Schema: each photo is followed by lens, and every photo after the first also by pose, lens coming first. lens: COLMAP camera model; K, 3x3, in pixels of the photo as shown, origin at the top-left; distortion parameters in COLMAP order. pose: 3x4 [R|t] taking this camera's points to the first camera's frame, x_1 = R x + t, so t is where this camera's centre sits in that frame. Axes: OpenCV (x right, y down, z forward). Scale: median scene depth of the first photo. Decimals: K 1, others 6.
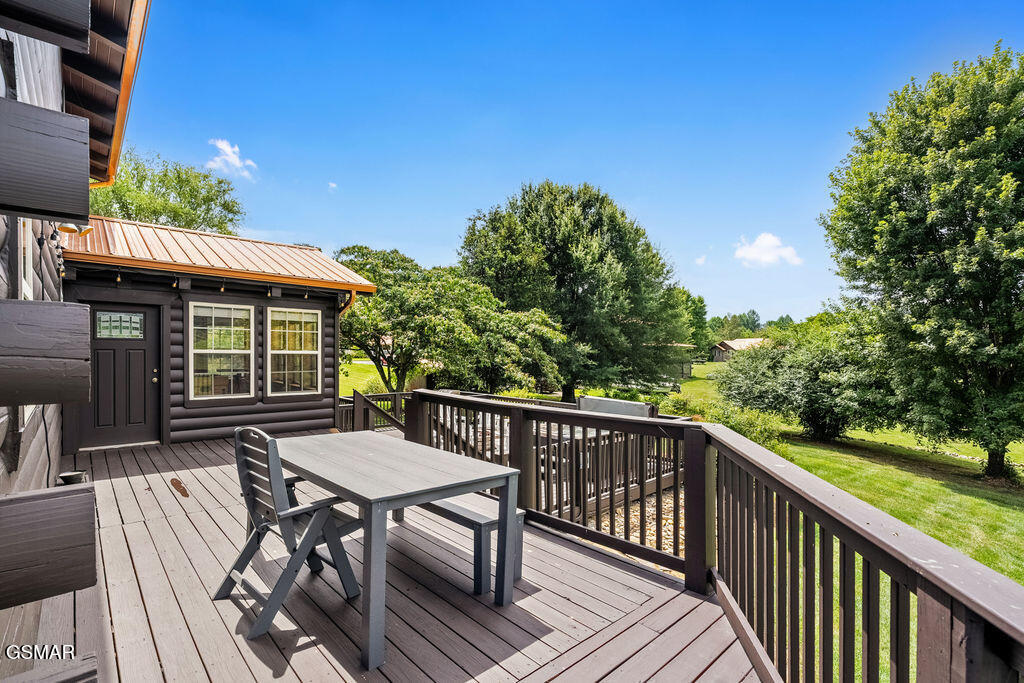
lens RADIAL K [[468.1, 0, 516.4], [0, 468.1, 358.5], [0, 0, 1]] dist [0.001617, -0.000017]
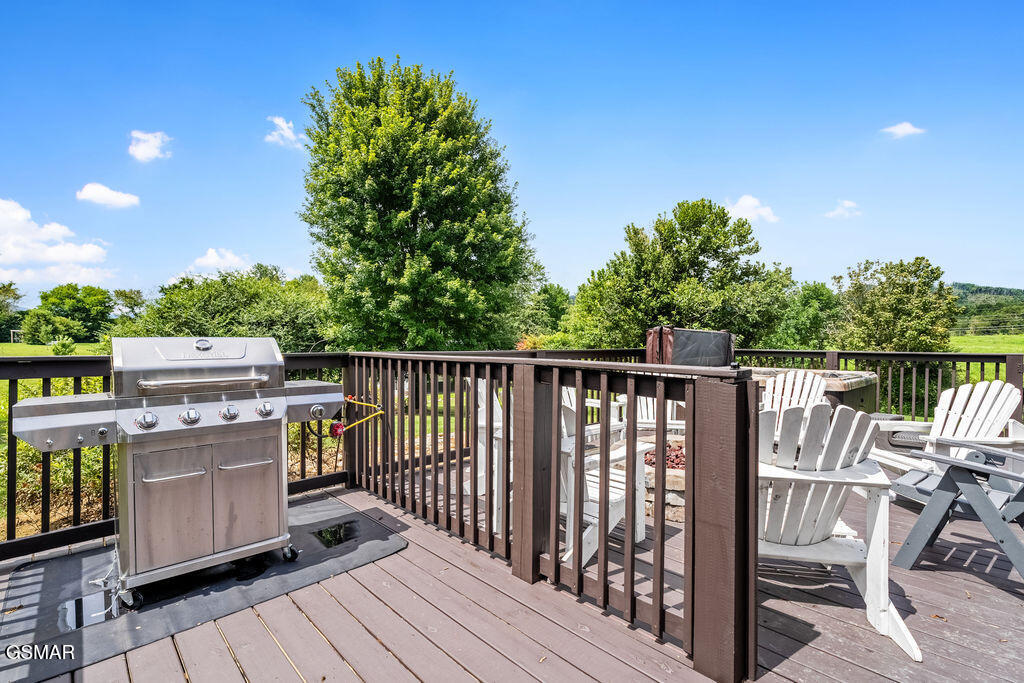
lens RADIAL K [[468.1, 0, 516.4], [0, 468.1, 358.5], [0, 0, 1]] dist [0.001617, -0.000017]
pose [[-0.009589, -0.028579, 0.999546, -0.292668], [0.004943, 0.999578, 0.028627, 0.083712], [-0.999942, 0.005215, -0.009444, 0.845228]]
